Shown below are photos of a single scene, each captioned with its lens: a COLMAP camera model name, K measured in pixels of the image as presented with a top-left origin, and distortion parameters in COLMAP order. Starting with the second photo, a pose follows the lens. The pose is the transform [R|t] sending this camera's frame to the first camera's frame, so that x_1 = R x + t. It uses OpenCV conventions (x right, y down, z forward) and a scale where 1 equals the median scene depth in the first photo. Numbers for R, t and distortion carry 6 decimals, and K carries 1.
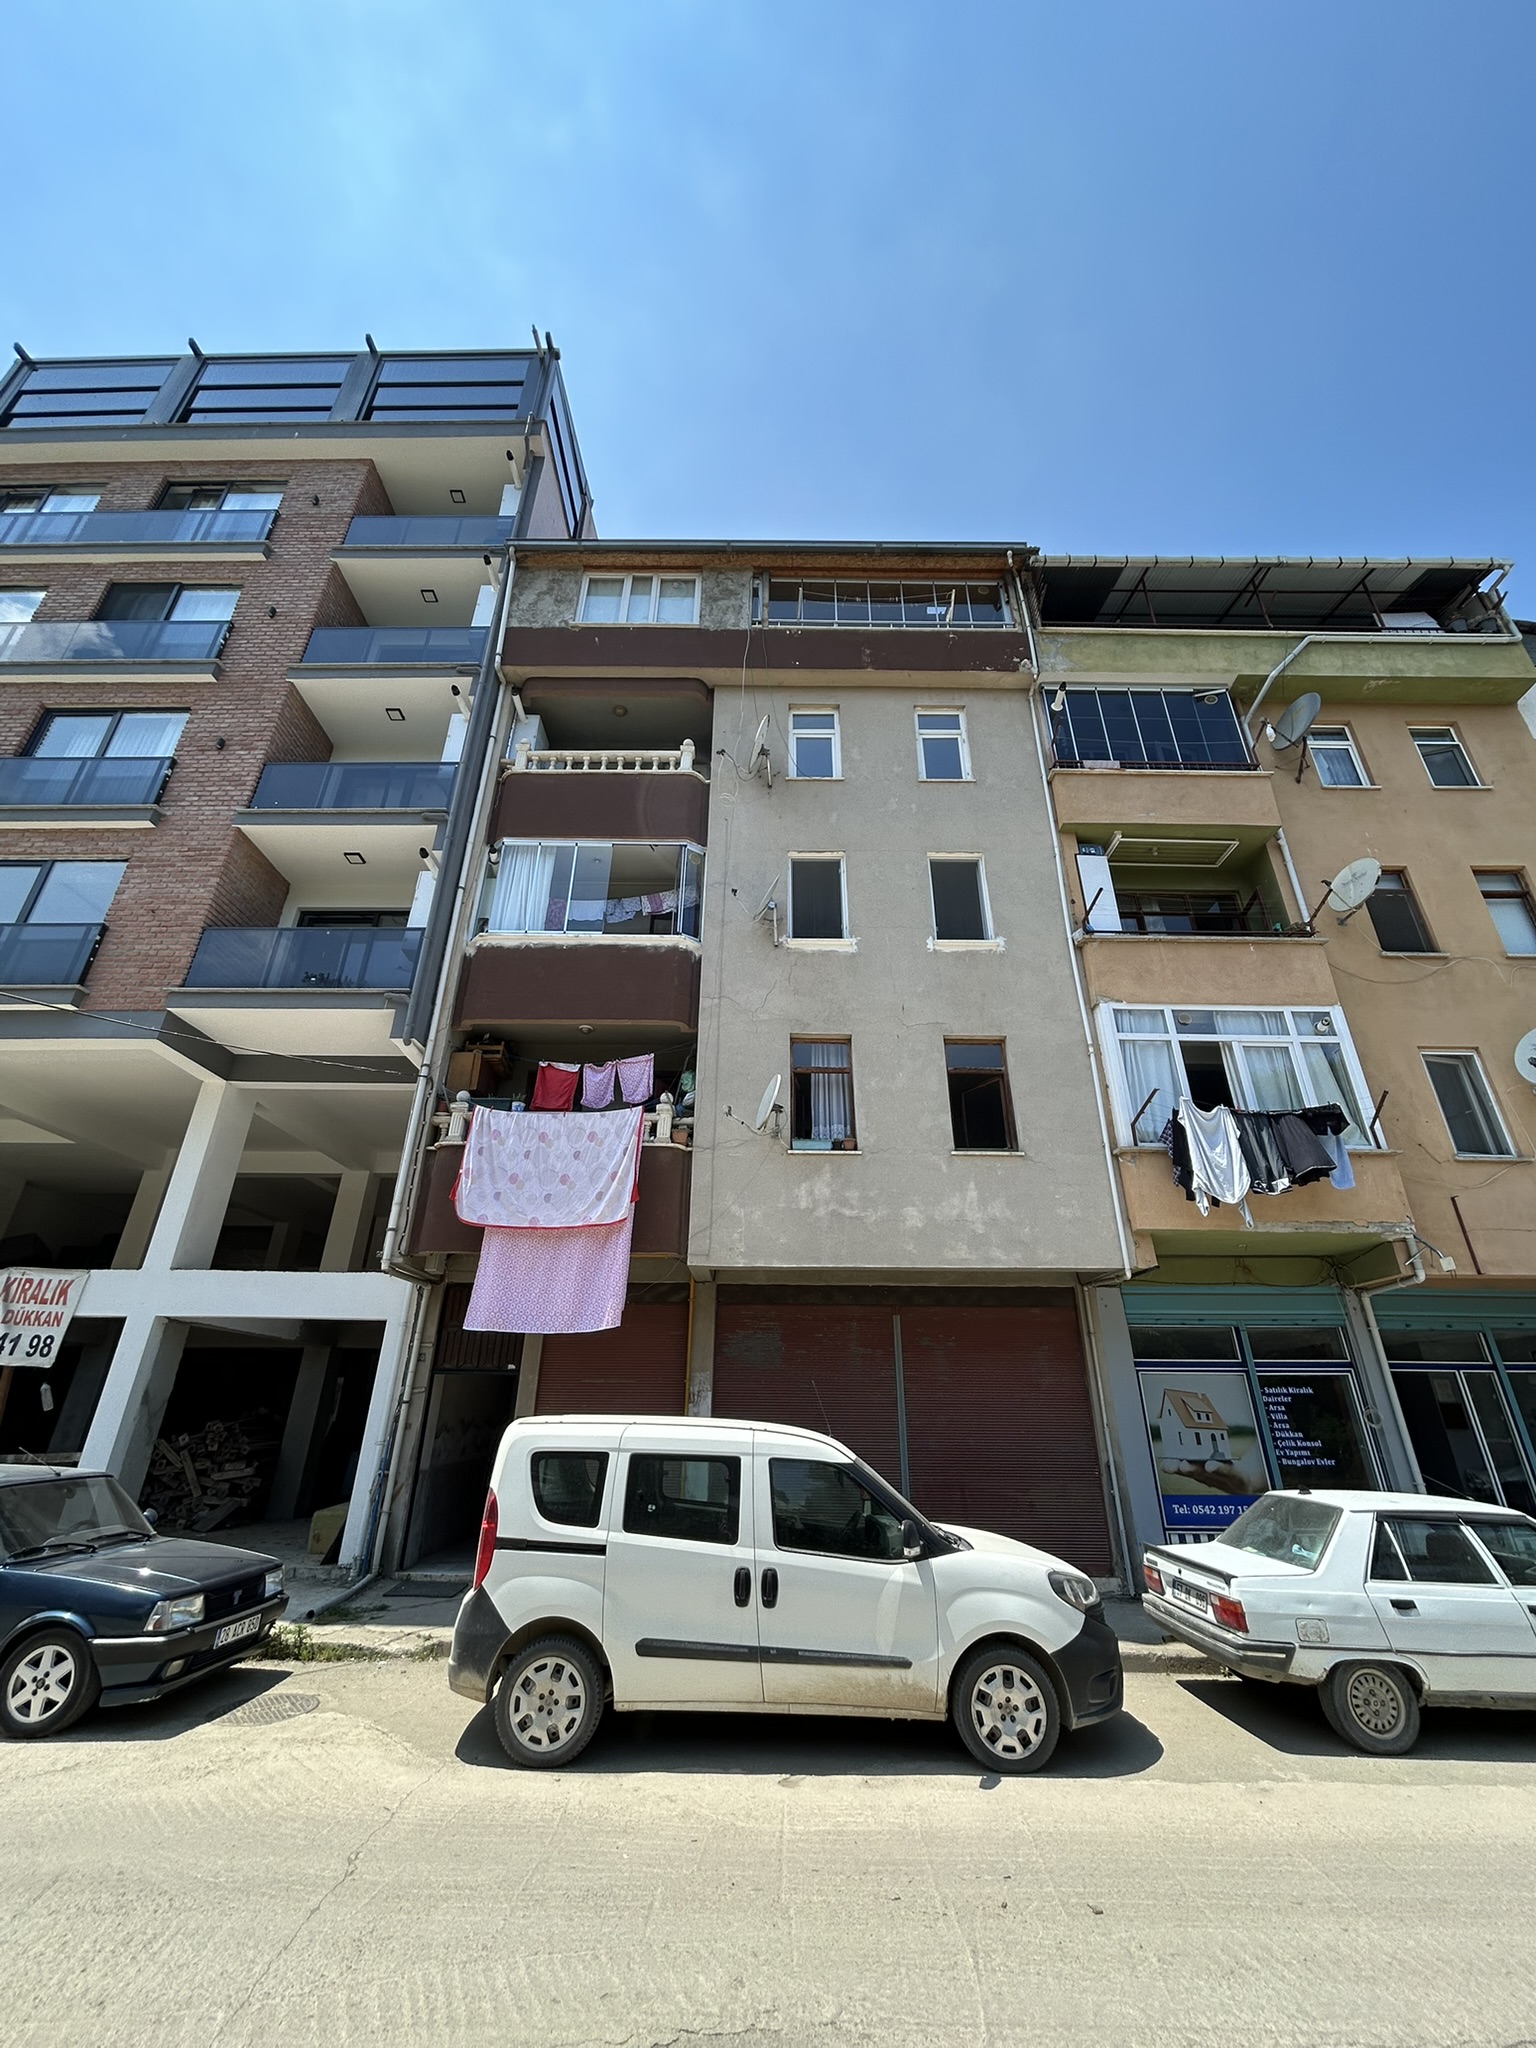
lens RADIAL K [[823.5, 0, 765.8], [0, 823.5, 1019.5], [0, 0, 1]] dist [-0.001032, 0.001073]
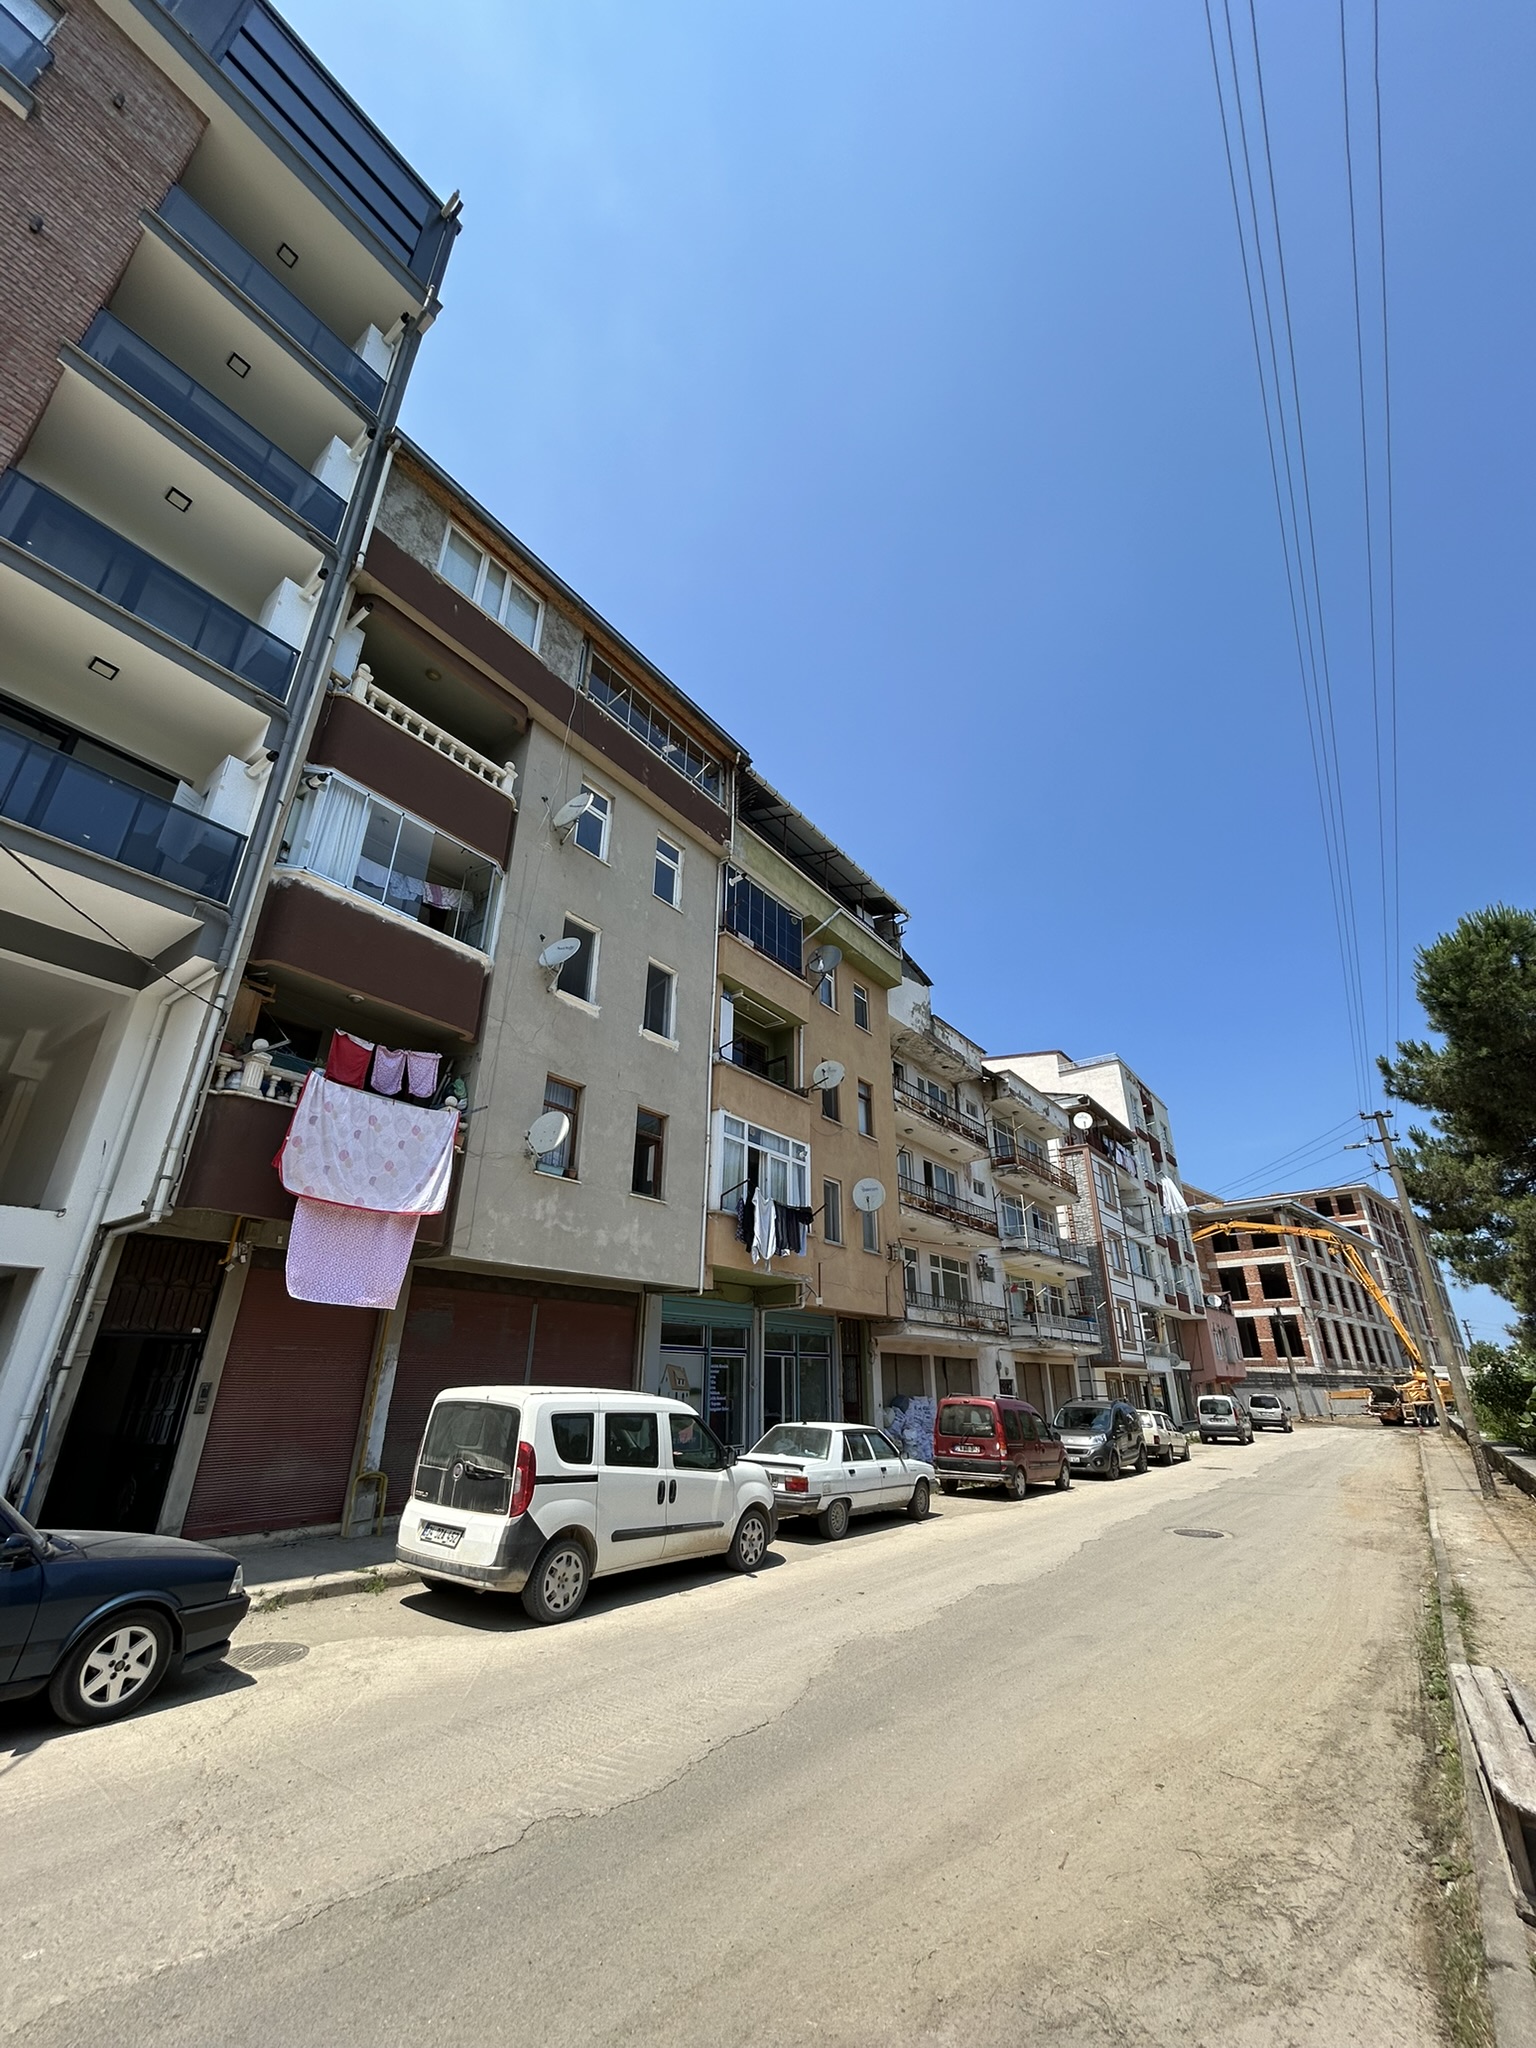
lens RADIAL K [[823.5, 0, 772.1], [0, 823.5, 1013.2], [0, 0, 1]] dist [-0.001032, 0.001073]
pose [[0.591825, 0.326720, 0.736884, -0.768363], [-0.355891, 0.926156, -0.124807, -0.031600], [-0.723246, -0.188386, 0.664399, -0.029955]]
